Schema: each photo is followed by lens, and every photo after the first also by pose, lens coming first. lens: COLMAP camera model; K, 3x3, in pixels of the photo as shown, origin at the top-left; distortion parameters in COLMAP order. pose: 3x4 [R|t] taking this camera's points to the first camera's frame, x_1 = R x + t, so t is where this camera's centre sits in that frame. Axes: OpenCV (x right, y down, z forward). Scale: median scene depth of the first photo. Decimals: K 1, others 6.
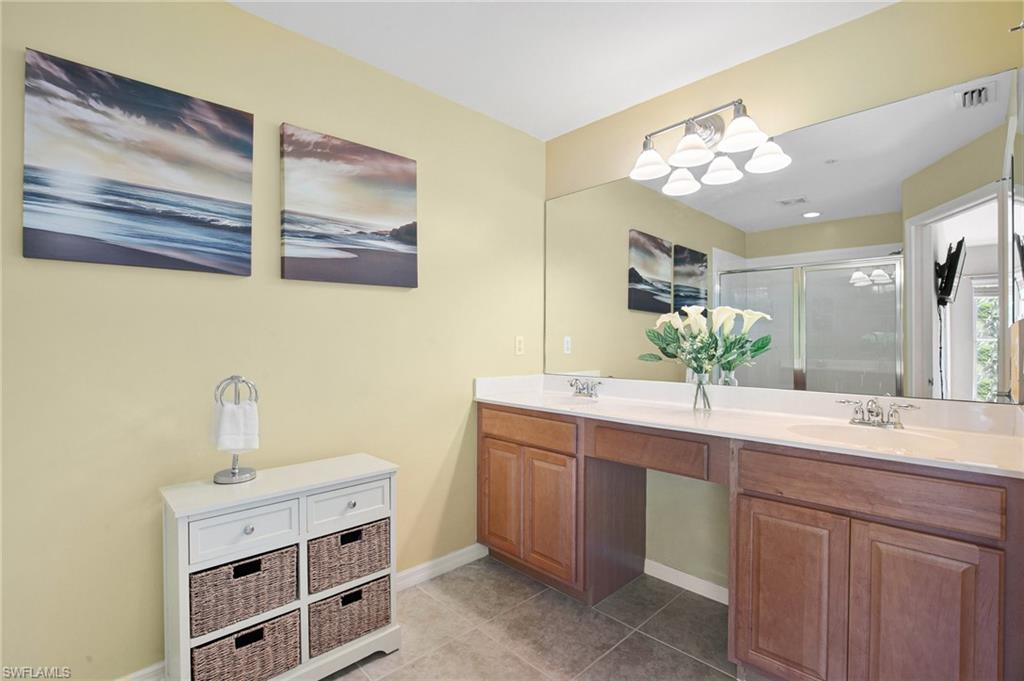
lens RADIAL K [[469.8, 0, 508.0], [0, 469.8, 339.4], [0, 0, 1]] dist [-0.033701, 0.005326]
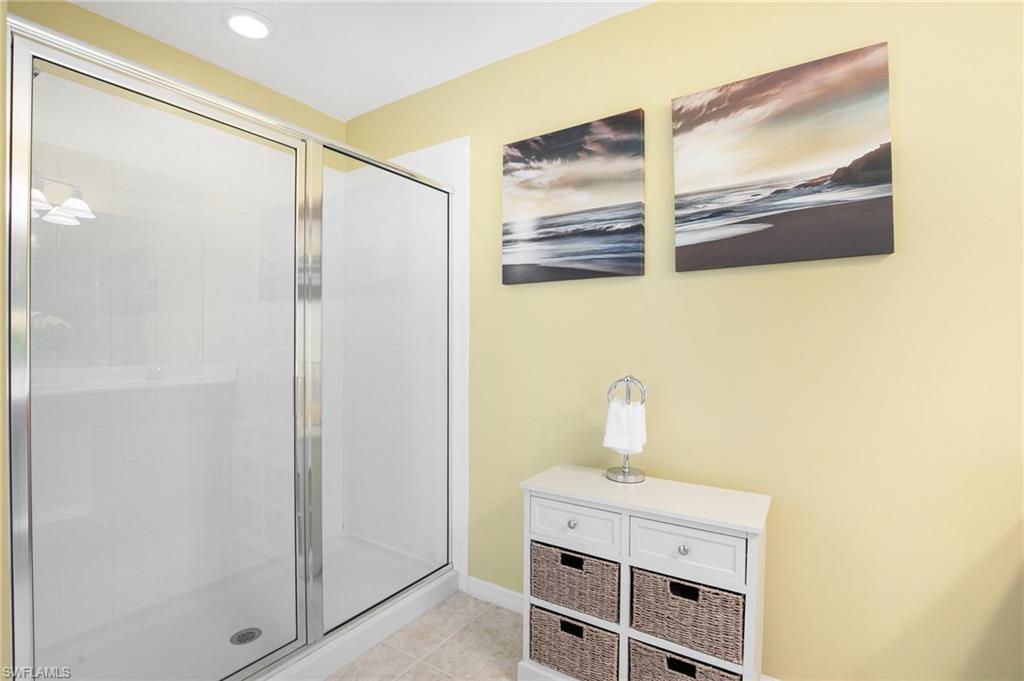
lens RADIAL K [[469.8, 0, 509.9], [0, 469.8, 341.3], [0, 0, 1]] dist [-0.033701, 0.005326]
pose [[0.221978, 0.001234, -0.975051, 0.363583], [-0.001457, 0.999999, 0.000934, 0.002887], [0.975051, 0.001213, 0.221979, 0.544981]]
